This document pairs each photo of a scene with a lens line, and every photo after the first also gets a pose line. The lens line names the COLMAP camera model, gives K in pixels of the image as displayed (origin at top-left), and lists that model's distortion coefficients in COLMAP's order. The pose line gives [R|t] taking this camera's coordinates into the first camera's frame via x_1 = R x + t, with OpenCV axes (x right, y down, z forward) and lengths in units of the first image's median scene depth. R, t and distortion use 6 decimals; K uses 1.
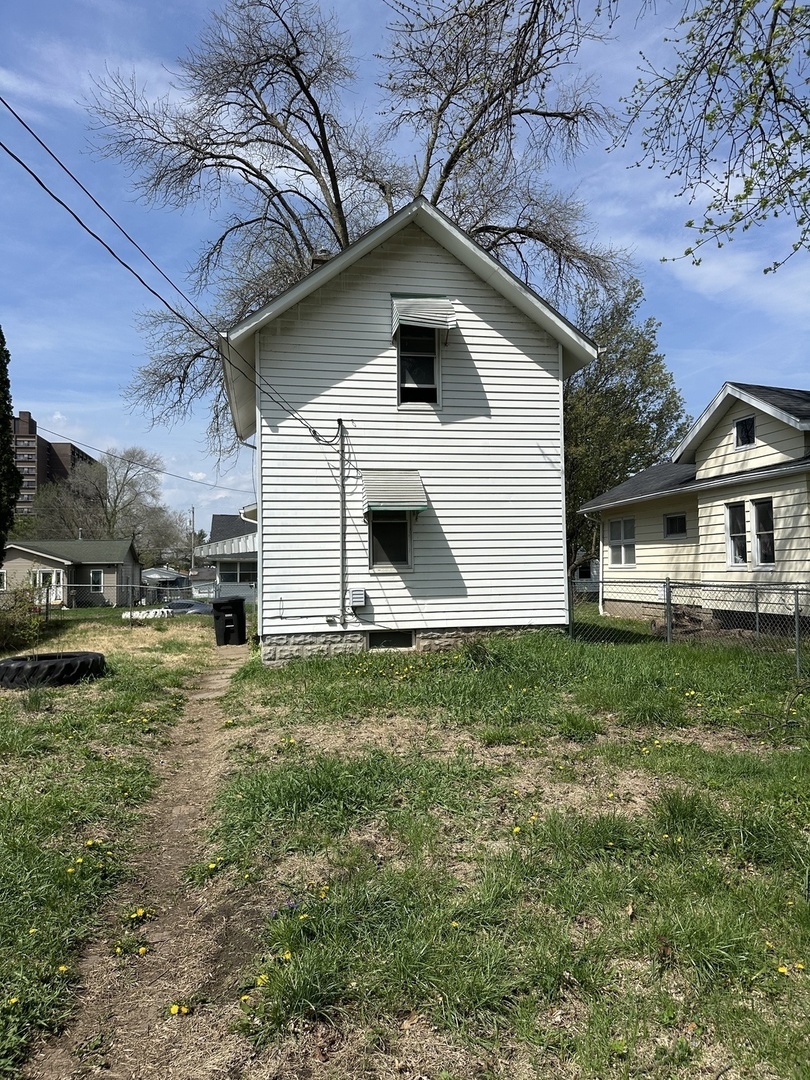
lens RADIAL K [[763.2, 0, 410.1], [0, 763.2, 547.1], [0, 0, 1]] dist [0.059979, -0.062174]
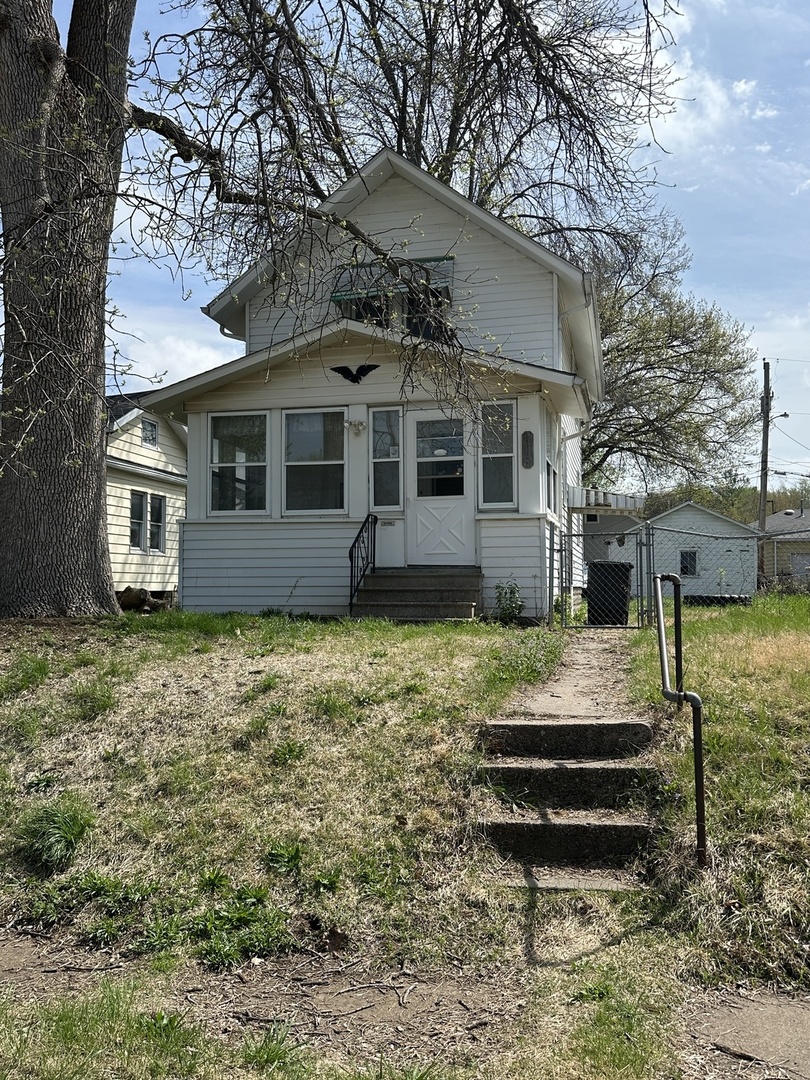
lens RADIAL K [[921.8, 0, 403.3], [0, 921.8, 539.5], [0, 0, 1]] dist [0.098656, 0.003582]
pose [[-0.907880, 0.038707, 0.417439, -0.458934], [0.000206, 0.995770, -0.091883, 0.129637], [-0.419229, -0.083333, -0.904048, 2.021688]]
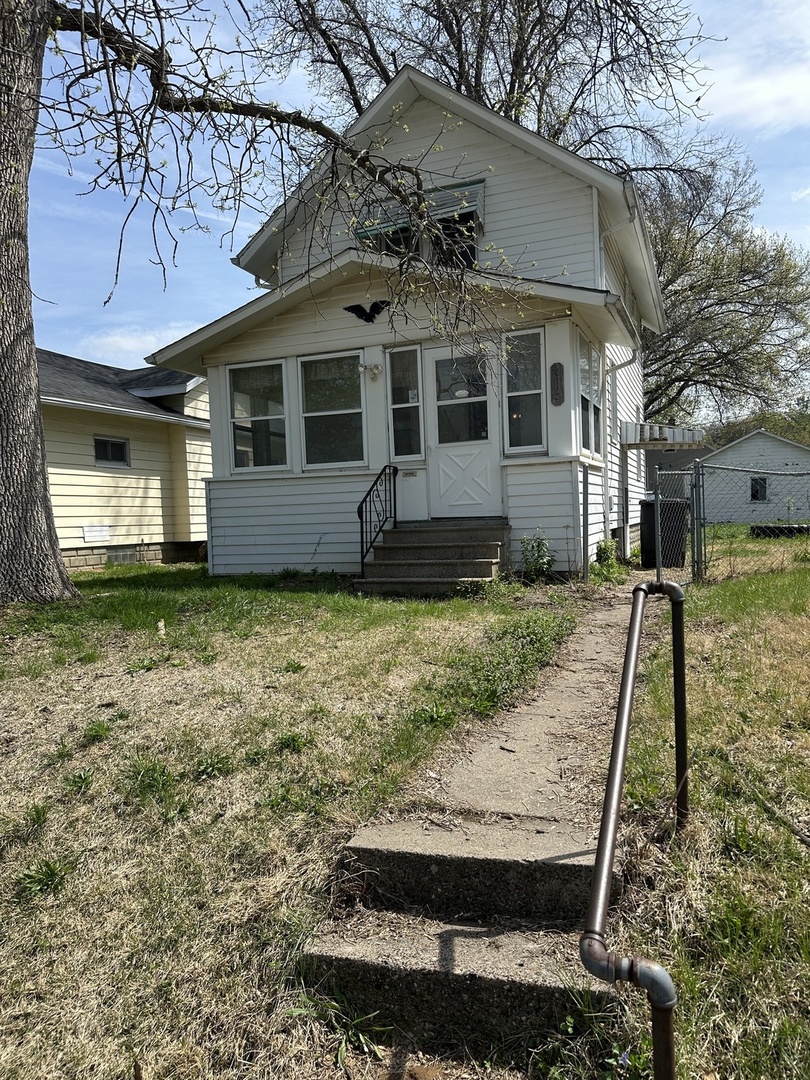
lens RADIAL K [[763.2, 0, 412.9], [0, 763.2, 548.7], [0, 0, 1]] dist [0.059979, -0.062174]
pose [[-0.844624, 0.024918, 0.534780, -0.438049], [0.031273, 0.999507, 0.002819, 0.084939], [-0.534446, 0.019105, -0.844986, 1.716665]]
